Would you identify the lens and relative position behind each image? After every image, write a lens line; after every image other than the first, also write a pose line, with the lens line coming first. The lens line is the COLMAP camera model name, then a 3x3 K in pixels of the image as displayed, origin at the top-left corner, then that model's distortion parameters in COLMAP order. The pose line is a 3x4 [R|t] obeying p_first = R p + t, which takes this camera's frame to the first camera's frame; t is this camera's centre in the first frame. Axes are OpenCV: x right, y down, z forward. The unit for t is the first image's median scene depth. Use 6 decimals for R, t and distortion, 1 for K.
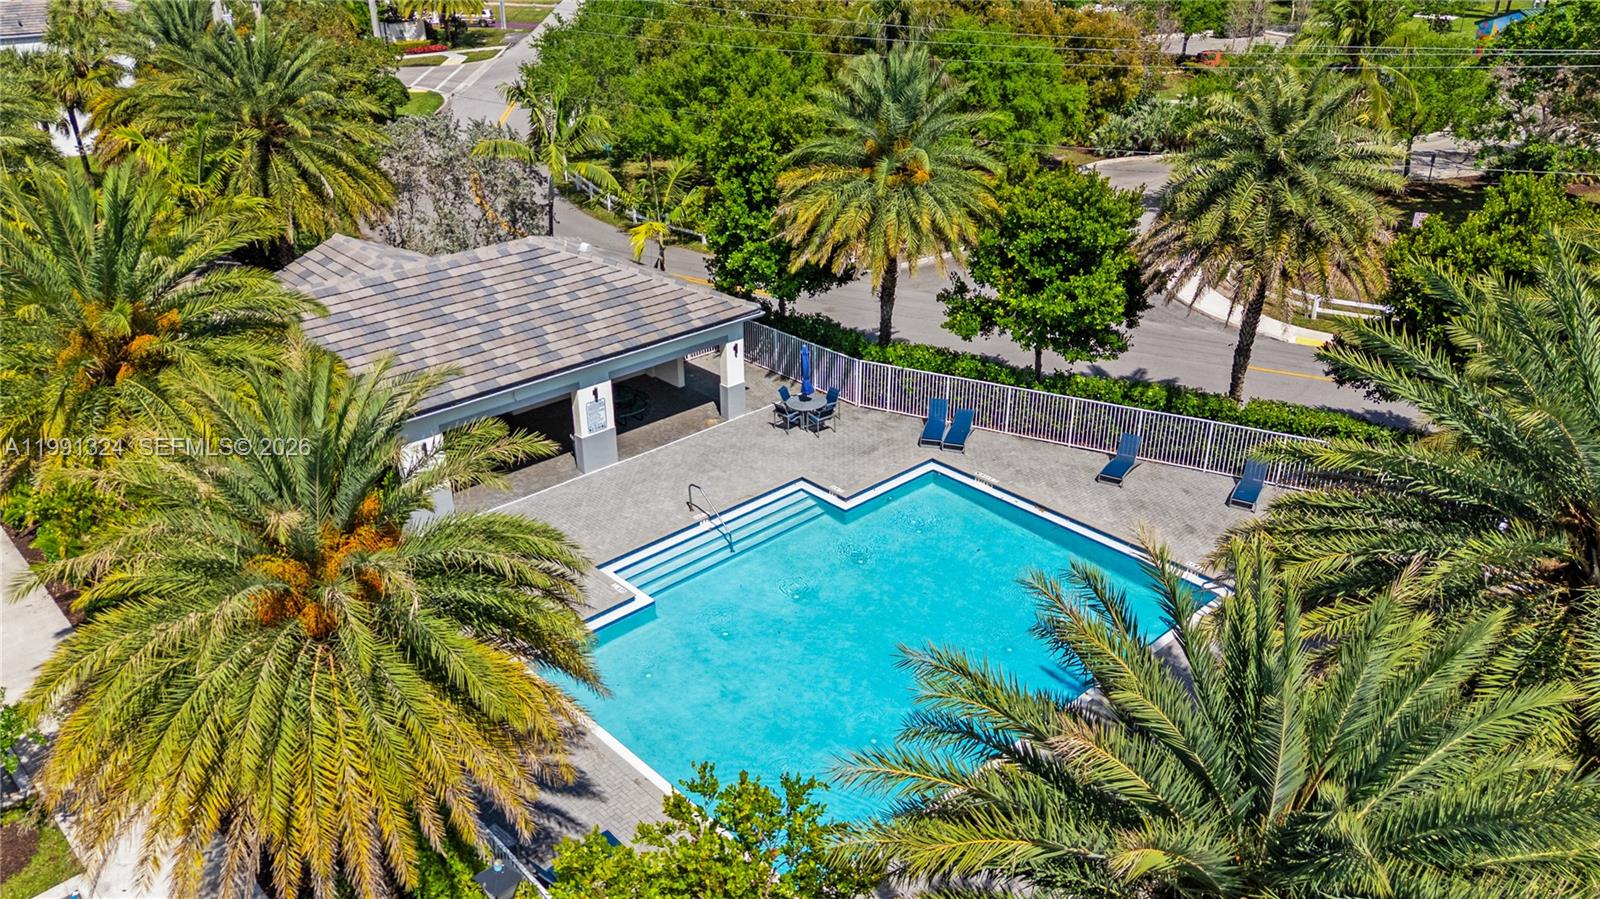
lens RADIAL K [[1172.6, 0, 803.0], [0, 1172.6, 452.6], [0, 0, 1]] dist [0.002566, 0.000110]
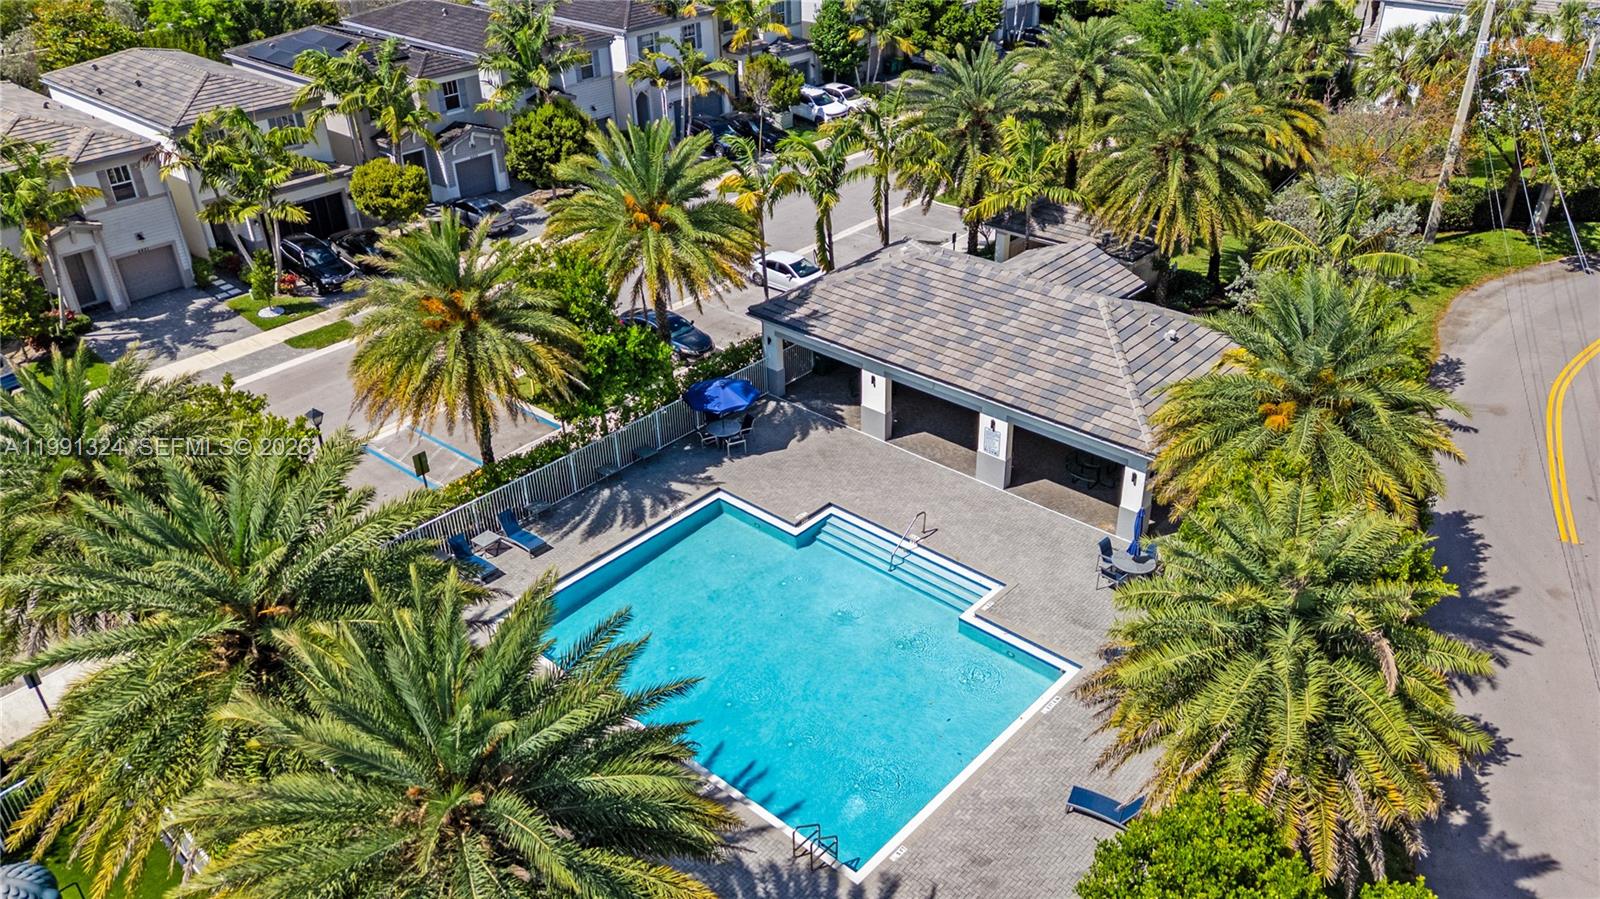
lens RADIAL K [[1172.6, 0, 803.5], [0, 1172.6, 447.0], [0, 0, 1]] dist [0.002566, 0.000110]
pose [[0.069152, 0.497801, -0.864530, 0.850895], [-0.415031, 0.802404, 0.428832, -0.463534], [0.907176, 0.329152, 0.262090, 0.523793]]
